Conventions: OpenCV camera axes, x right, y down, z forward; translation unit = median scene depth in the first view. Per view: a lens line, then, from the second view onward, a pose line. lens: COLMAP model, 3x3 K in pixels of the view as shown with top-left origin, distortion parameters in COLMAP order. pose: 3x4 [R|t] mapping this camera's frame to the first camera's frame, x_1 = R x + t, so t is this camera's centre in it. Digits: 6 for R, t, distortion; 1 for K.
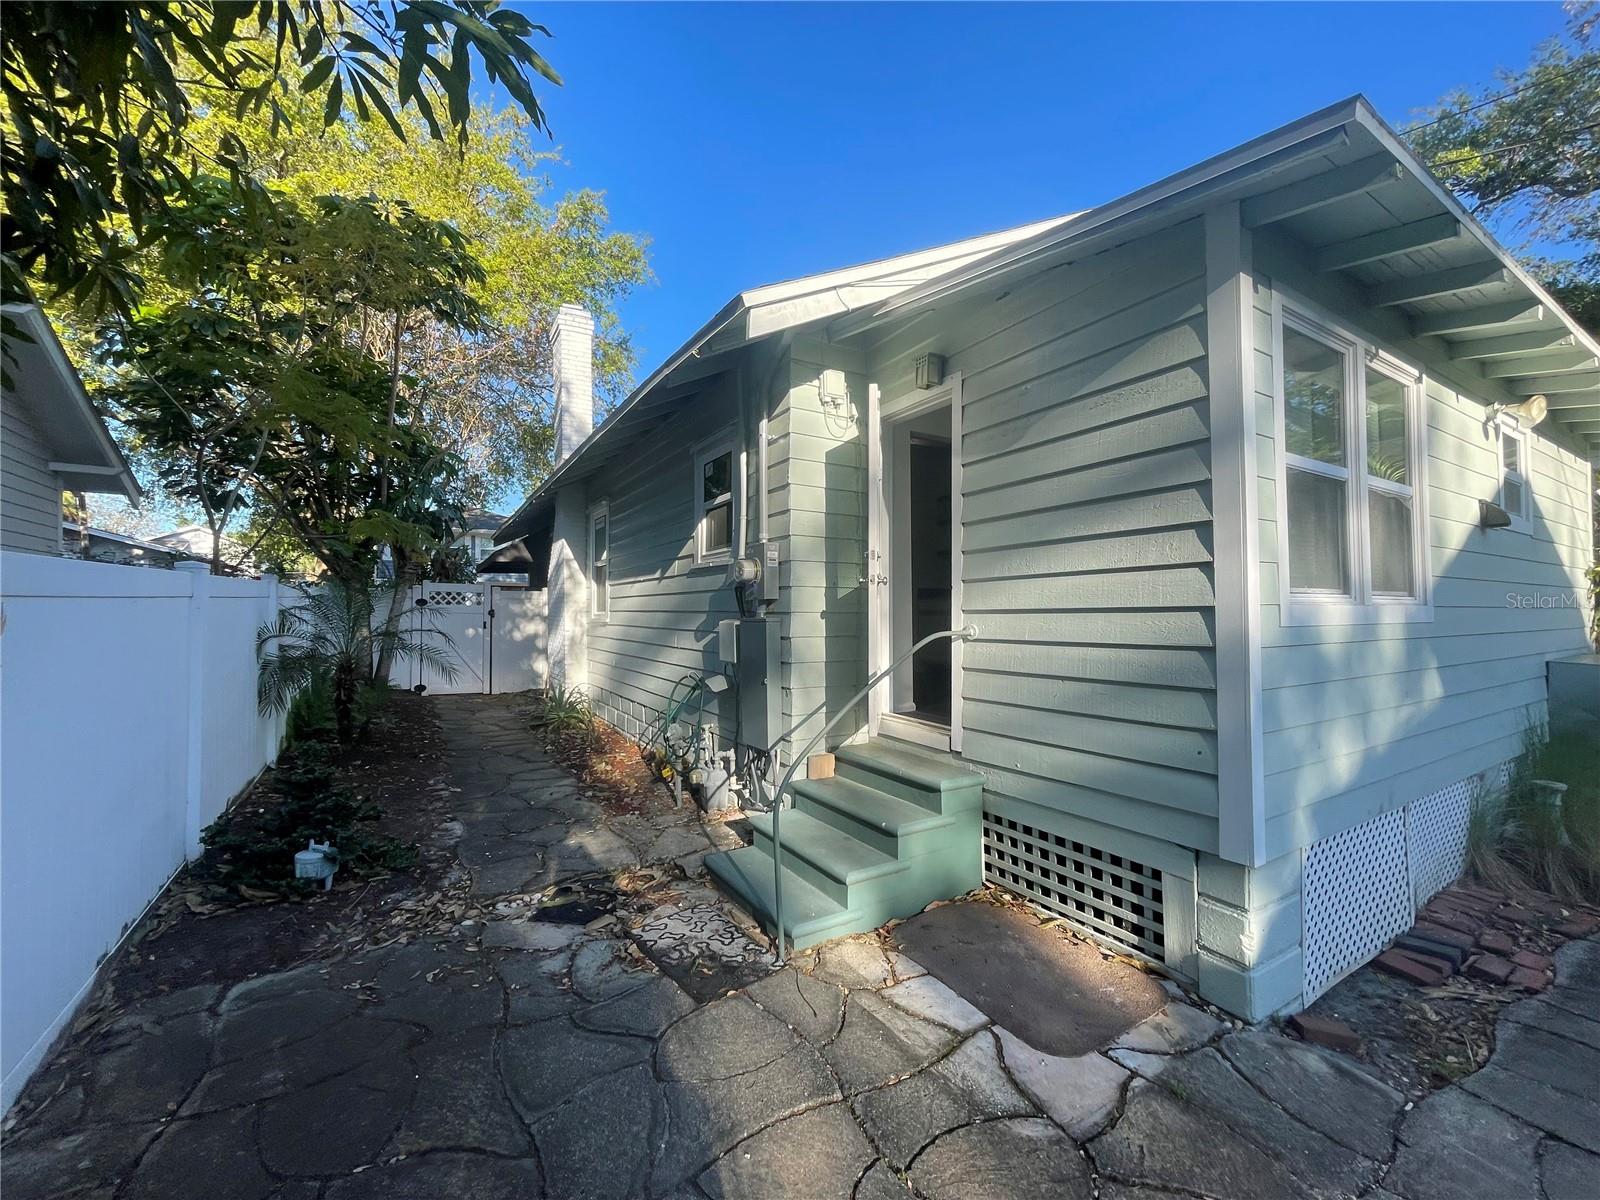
lens RADIAL K [[645.2, 0, 799.2], [0, 645.2, 601.5], [0, 0, 1]] dist [-0.001527, 0.002354]
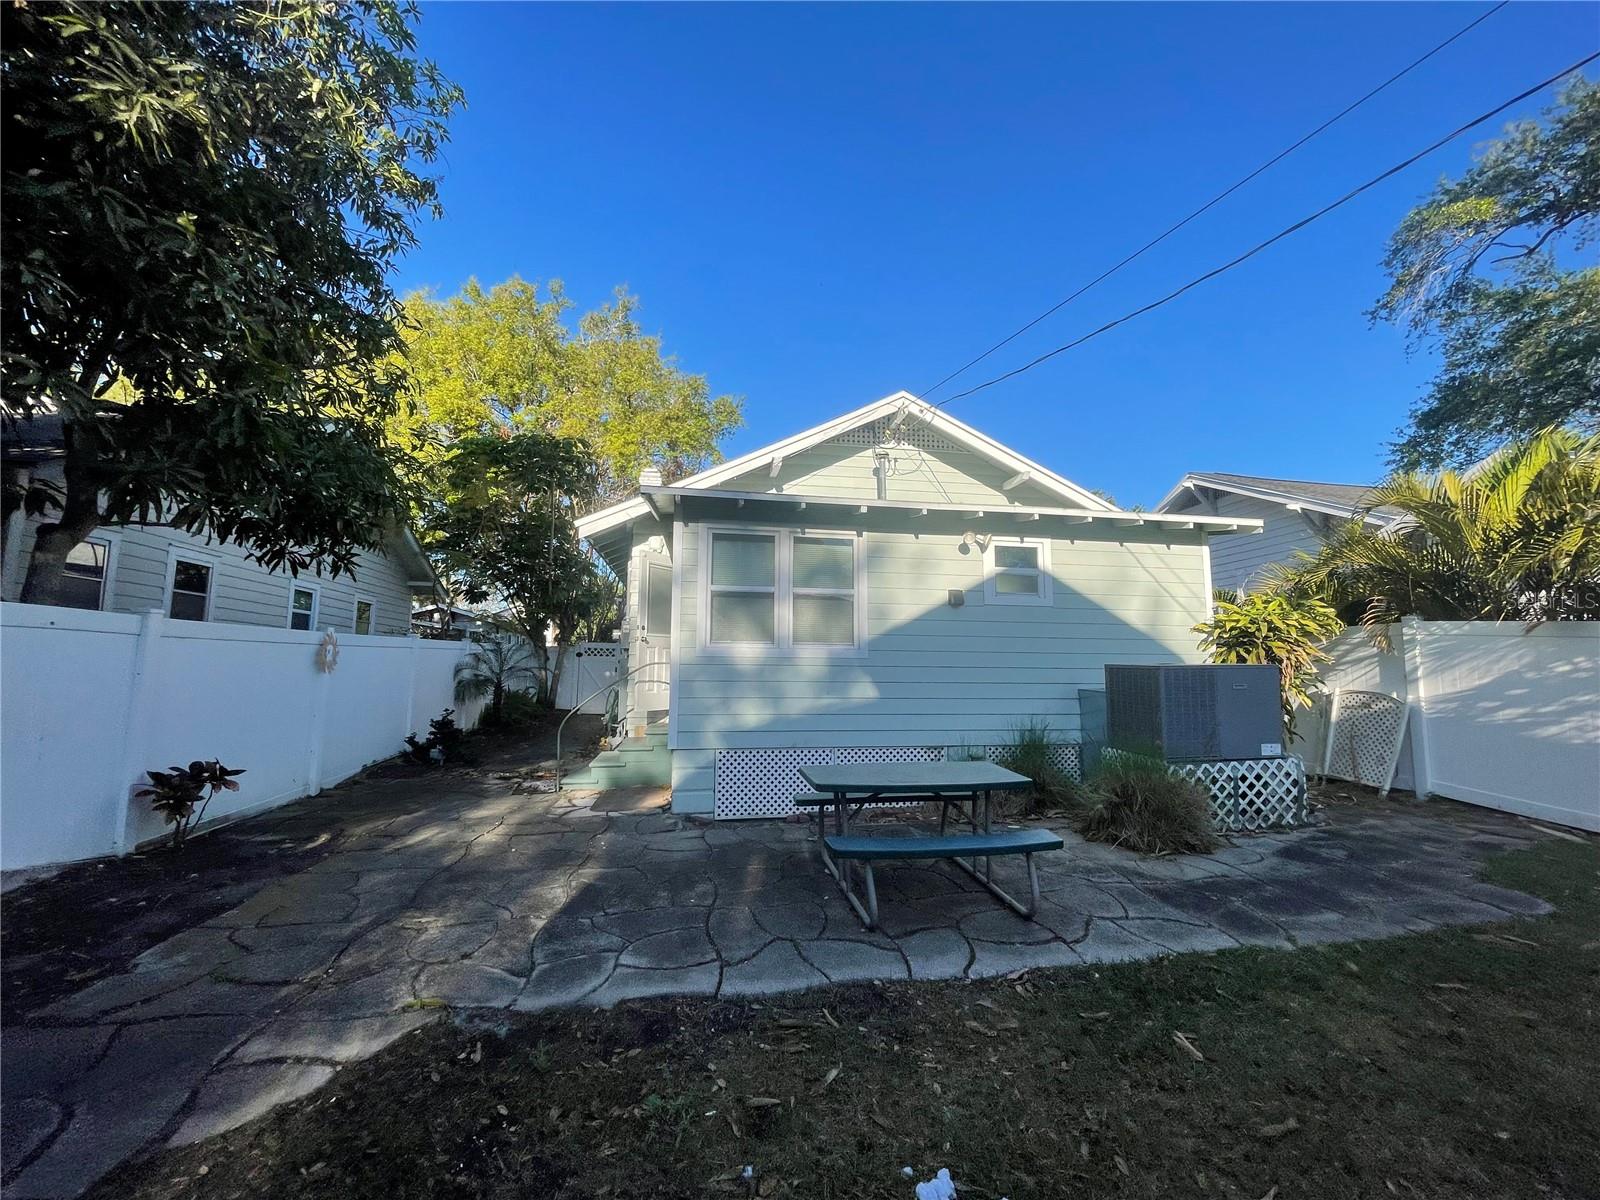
lens RADIAL K [[645.2, 0, 802.4], [0, 645.2, 596.6], [0, 0, 1]] dist [-0.001527, 0.002354]
pose [[0.935589, -0.031463, -0.351686, 1.211849], [-0.002899, 0.995304, -0.096755, 0.030678], [0.353079, 0.091542, 0.931104, -0.728563]]
